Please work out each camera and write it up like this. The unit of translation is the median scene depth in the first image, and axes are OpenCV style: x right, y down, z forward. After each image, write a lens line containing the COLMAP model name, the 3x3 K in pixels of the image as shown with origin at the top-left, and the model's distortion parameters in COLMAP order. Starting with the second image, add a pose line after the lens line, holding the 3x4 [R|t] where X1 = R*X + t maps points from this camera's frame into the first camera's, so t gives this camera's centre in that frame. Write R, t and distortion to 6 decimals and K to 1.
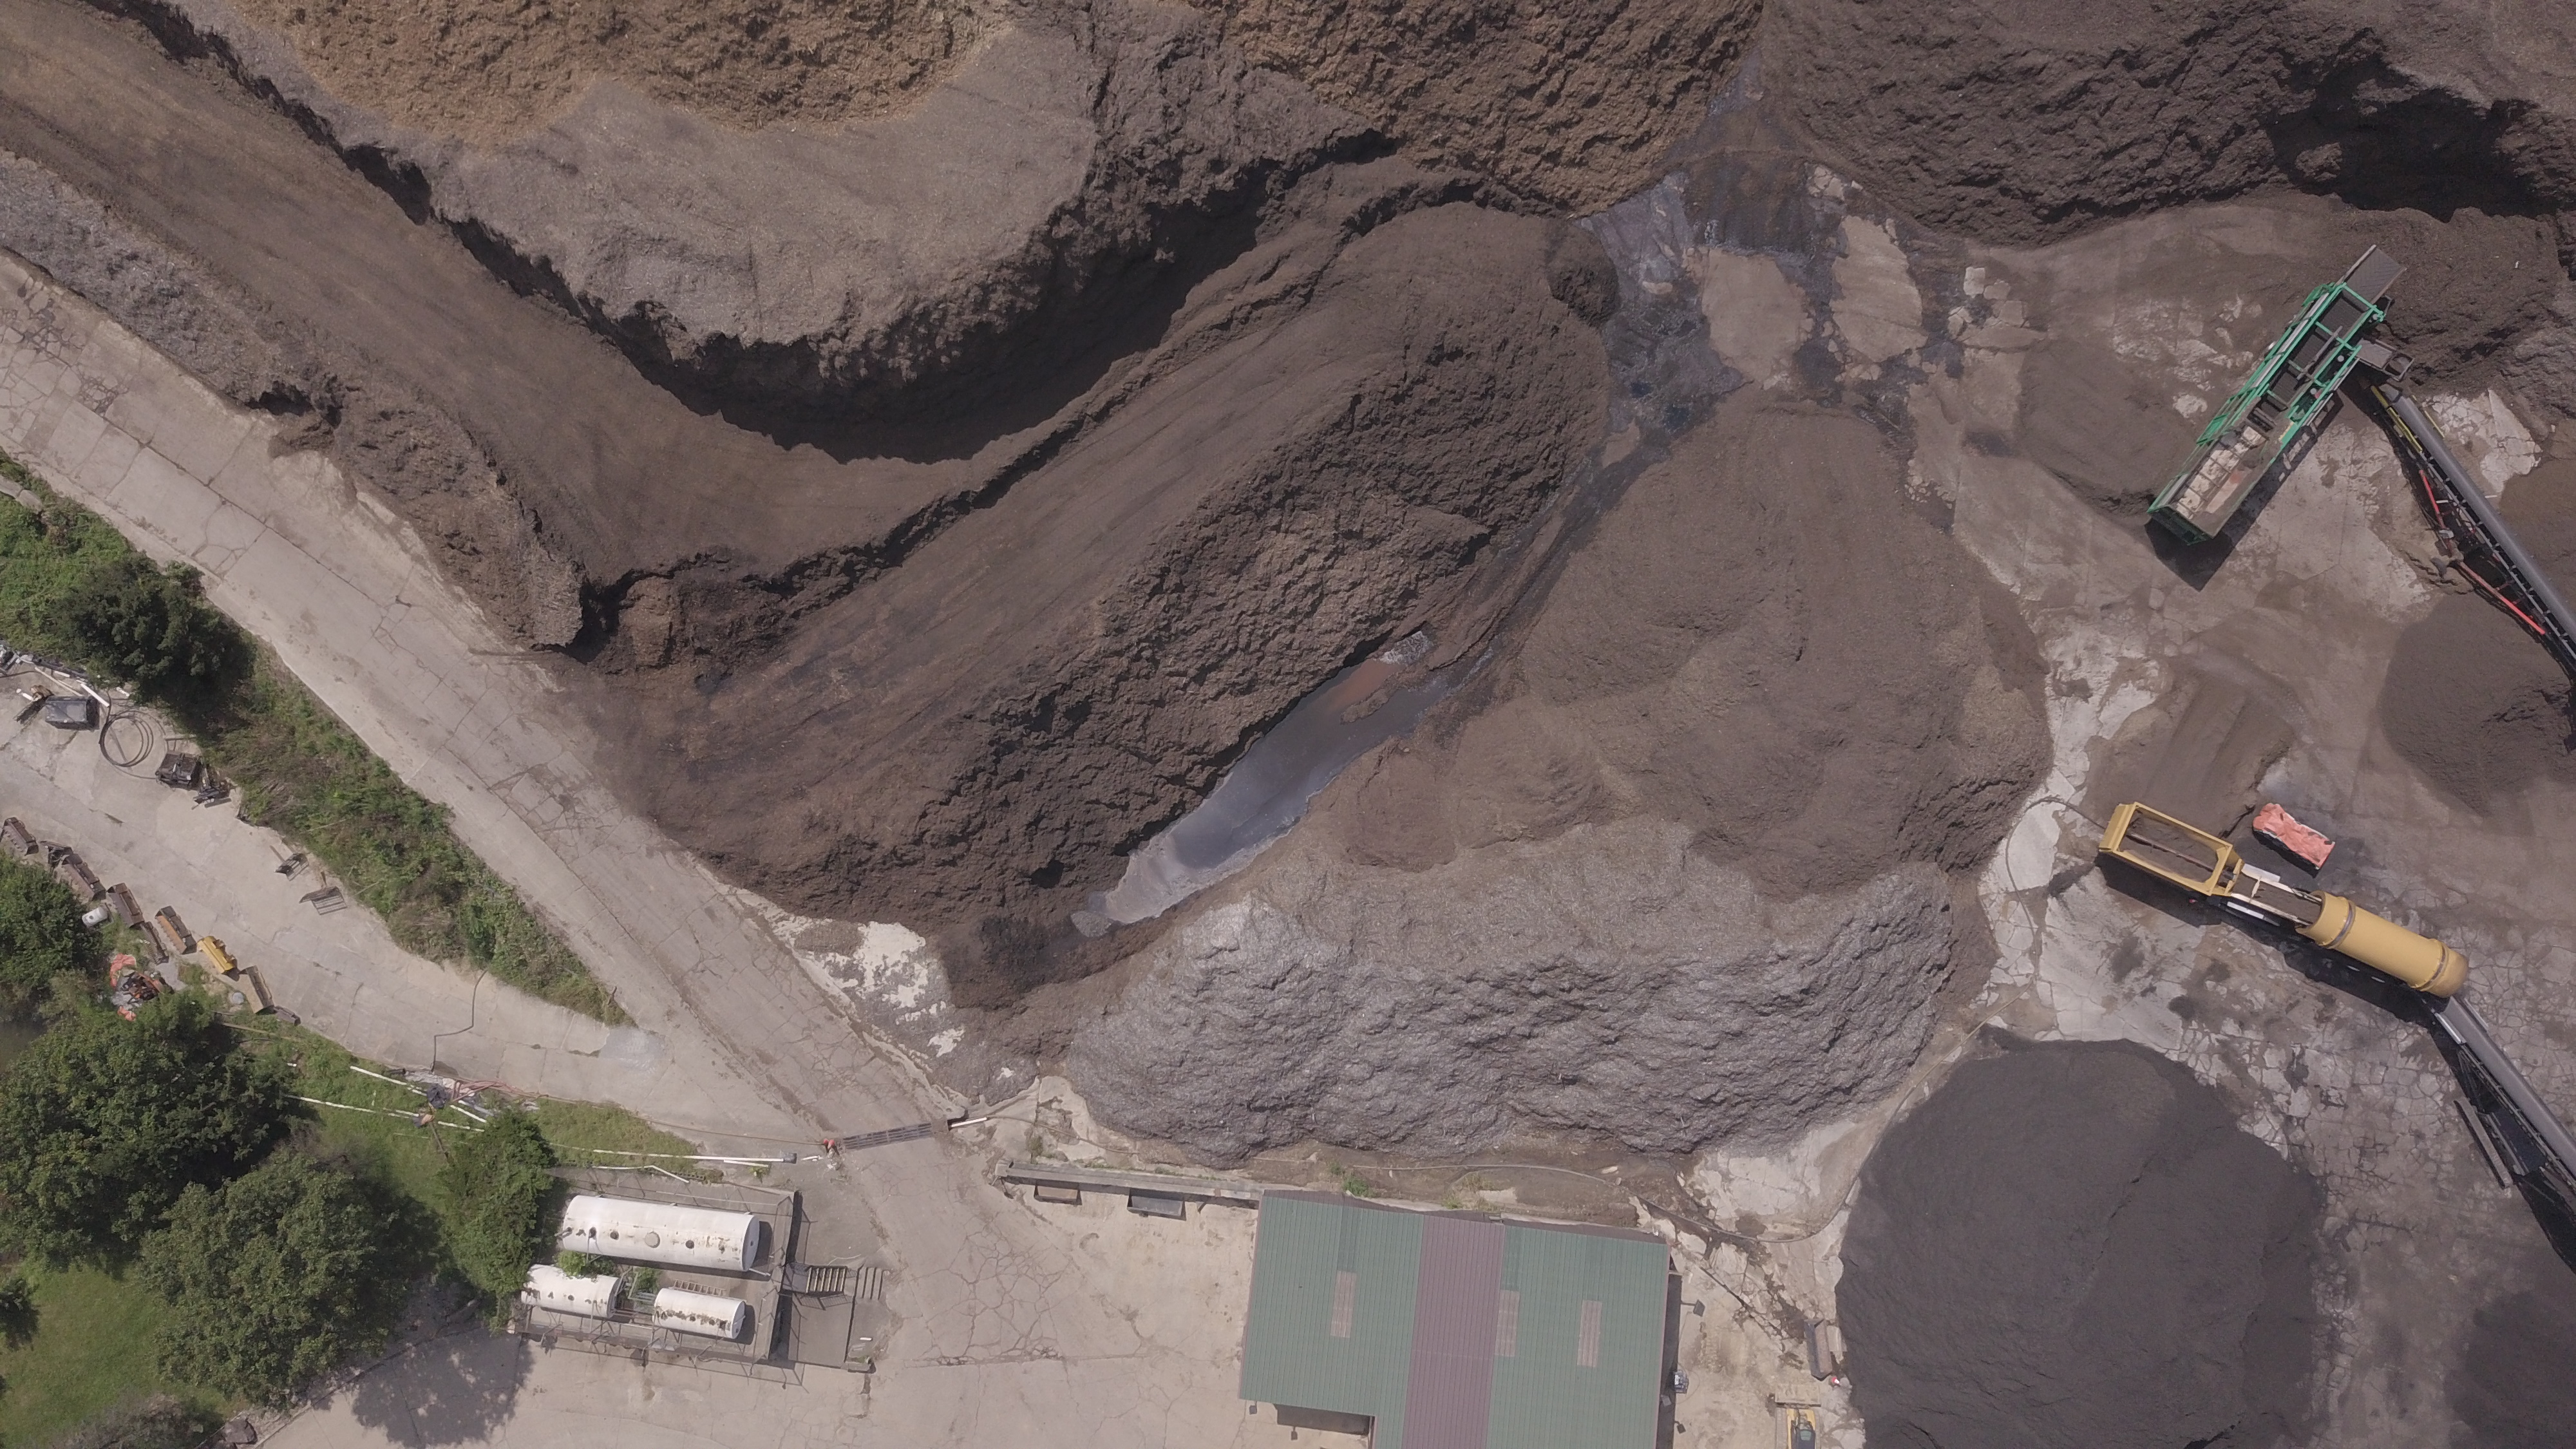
lens RADIAL K [[2026.4, 0, 1296.4], [0, 2026.4, 722.0], [0, 0, 1]] dist [0.002768, 0.003008]
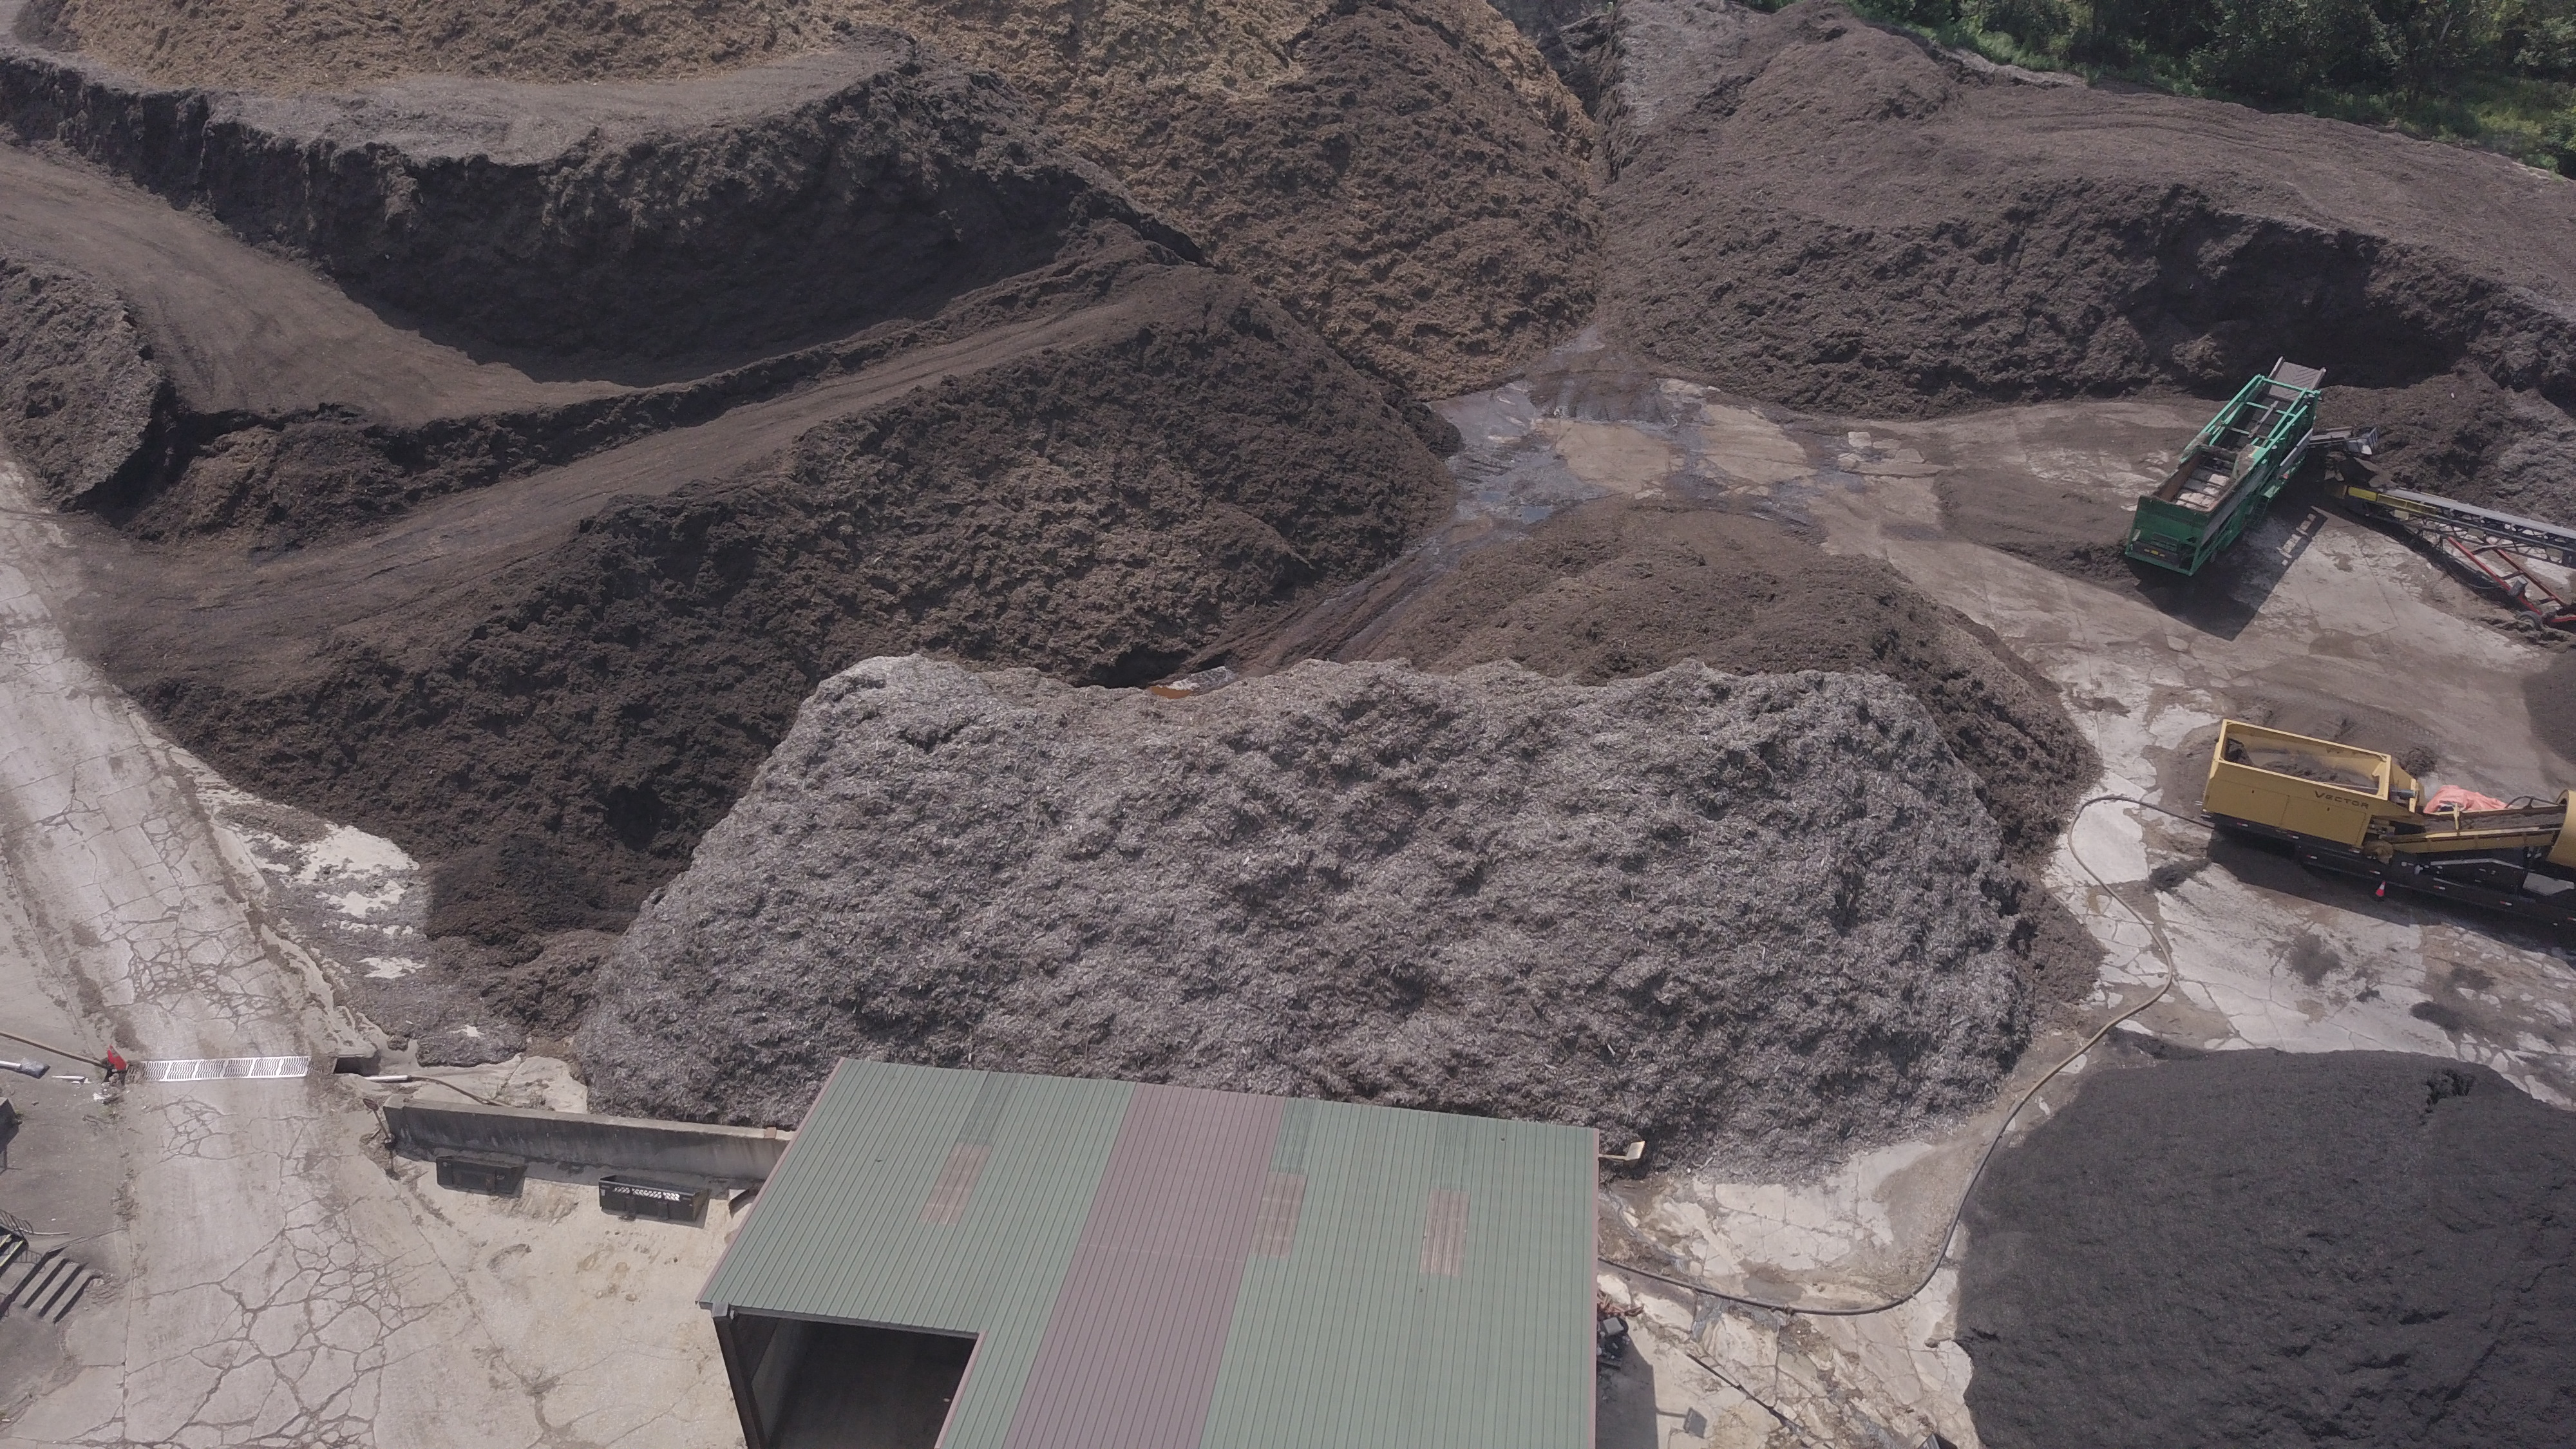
lens RADIAL K [[2026.4, 0, 1296.4], [0, 2026.4, 722.0], [0, 0, 1]] dist [0.002768, 0.003008]
pose [[0.999401, 0.022829, -0.025997, 0.113887], [-0.034439, 0.584383, -0.810747, 0.604372], [-0.003316, 0.811157, 0.584820, 0.589338]]
